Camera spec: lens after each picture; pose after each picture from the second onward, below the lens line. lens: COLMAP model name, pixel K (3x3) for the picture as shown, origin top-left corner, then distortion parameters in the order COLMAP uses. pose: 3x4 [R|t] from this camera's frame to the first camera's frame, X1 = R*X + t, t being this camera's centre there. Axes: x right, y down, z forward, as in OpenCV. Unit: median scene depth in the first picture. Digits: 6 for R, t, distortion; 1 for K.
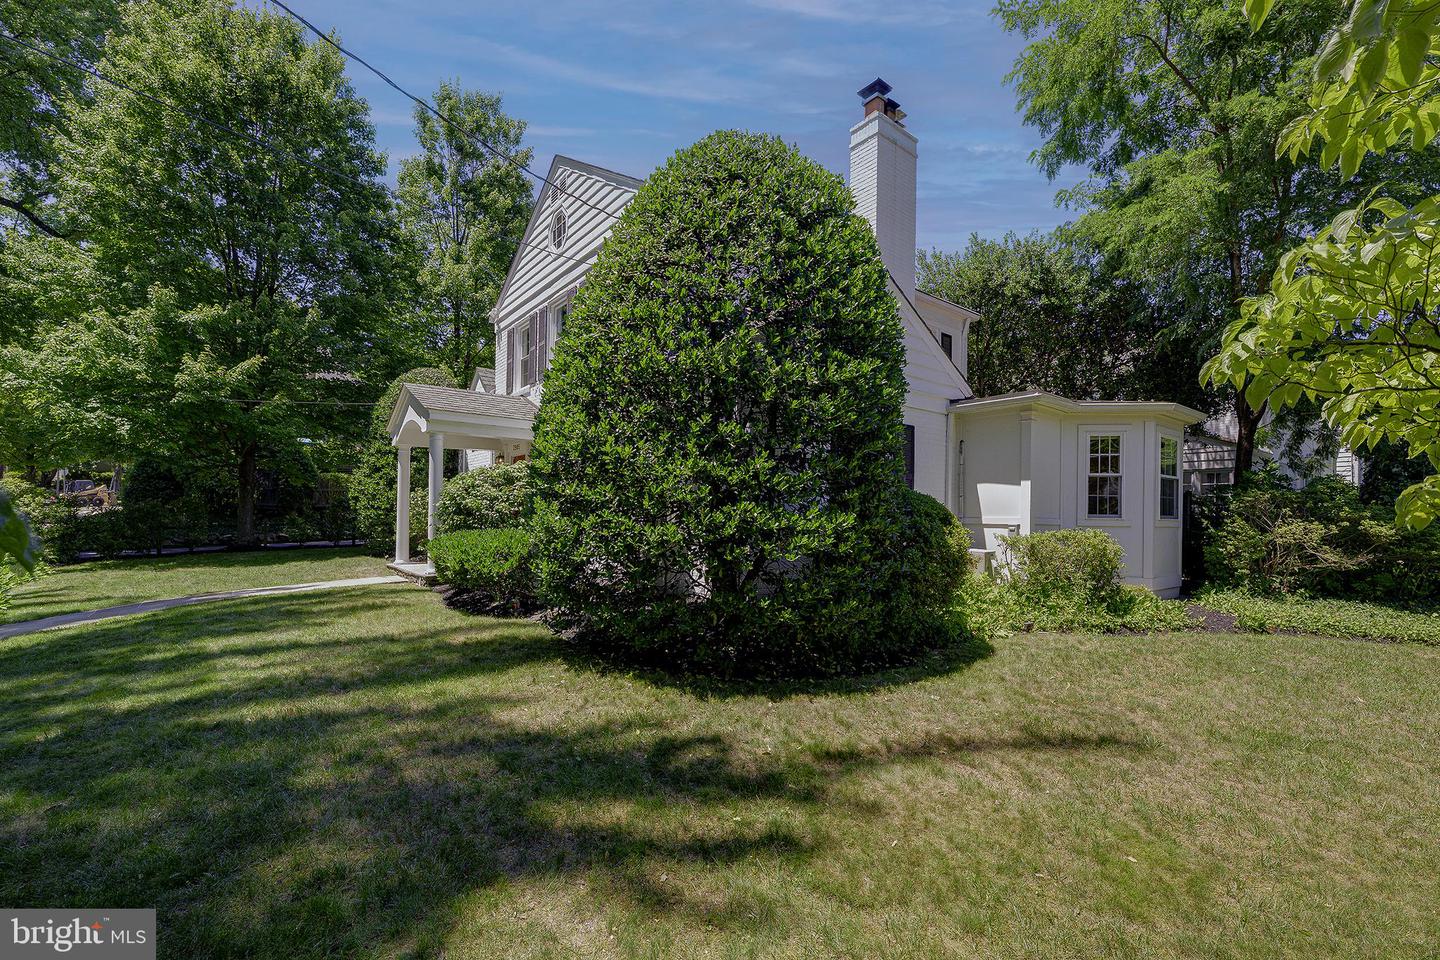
lens RADIAL K [[598.1, 0, 718.9], [0, 598.1, 504.3], [0, 0, 1]] dist [-0.000163, 0.000045]
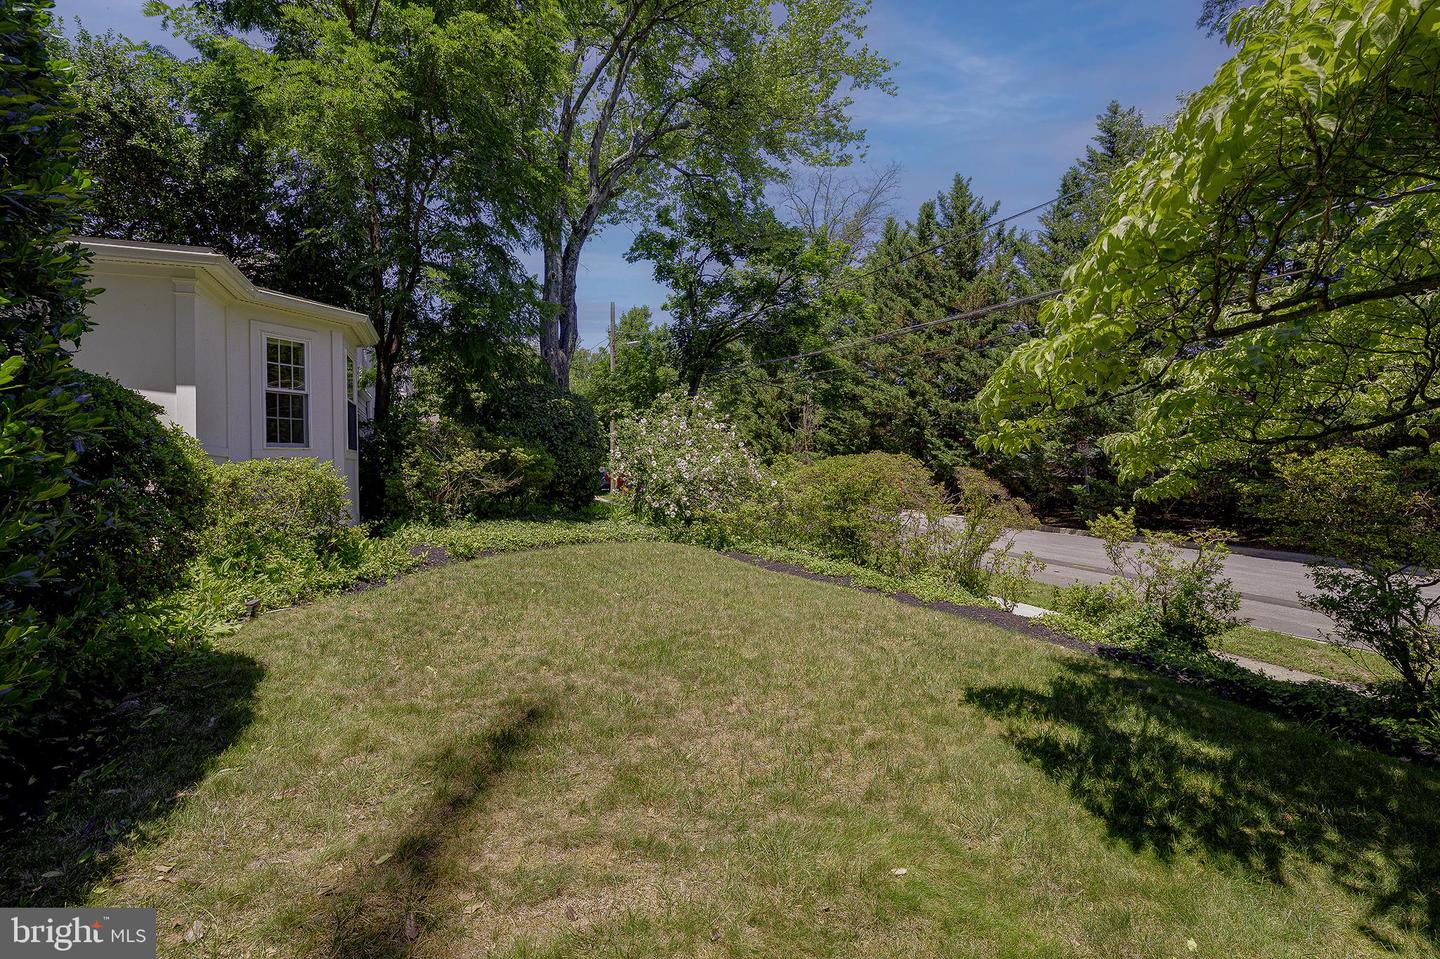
lens RADIAL K [[631.2, 0, 718.0], [0, 631.2, 454.6], [0, 0, 1]] dist [-0.001227, 0.000125]
pose [[0.234482, -0.002413, 0.972117, -0.009029], [0.008736, 0.999962, 0.000375, 0.046740], [-0.972081, 0.008404, 0.234494, 0.358495]]
